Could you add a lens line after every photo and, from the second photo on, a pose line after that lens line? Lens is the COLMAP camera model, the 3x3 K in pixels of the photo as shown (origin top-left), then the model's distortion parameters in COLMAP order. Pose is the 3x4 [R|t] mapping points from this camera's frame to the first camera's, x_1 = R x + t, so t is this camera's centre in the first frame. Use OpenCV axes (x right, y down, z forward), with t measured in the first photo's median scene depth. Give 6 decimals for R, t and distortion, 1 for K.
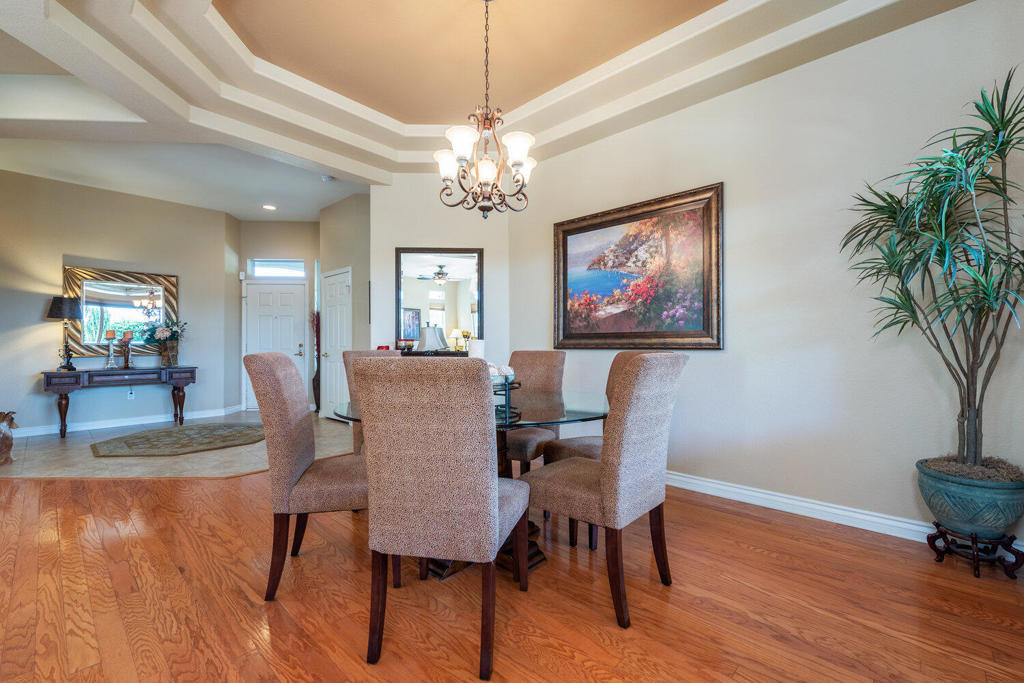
lens RADIAL K [[418.9, 0, 511.8], [0, 418.9, 346.5], [0, 0, 1]] dist [-0.000153, -0.007093]
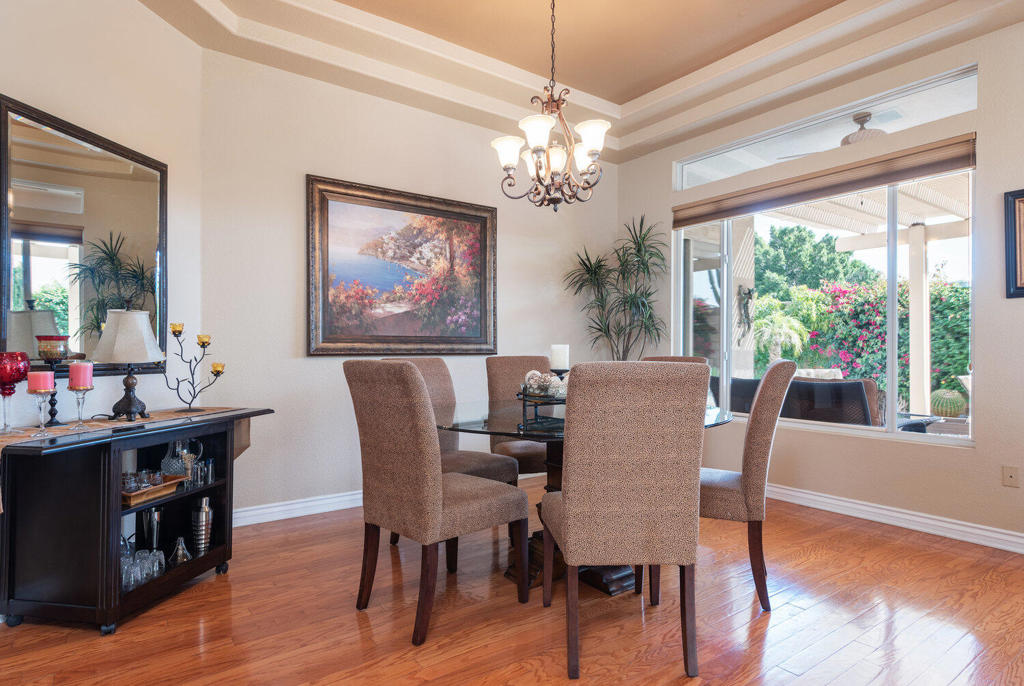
lens RADIAL K [[563.3, 0, 512.4], [0, 563.3, 346.0], [0, 0, 1]] dist [0.001303, 0.000689]
pose [[0.205433, 0.010840, 0.978611, -0.755864], [0.001624, 0.999934, -0.011417, 0.000886], [-0.978670, 0.003935, 0.205402, 0.492048]]
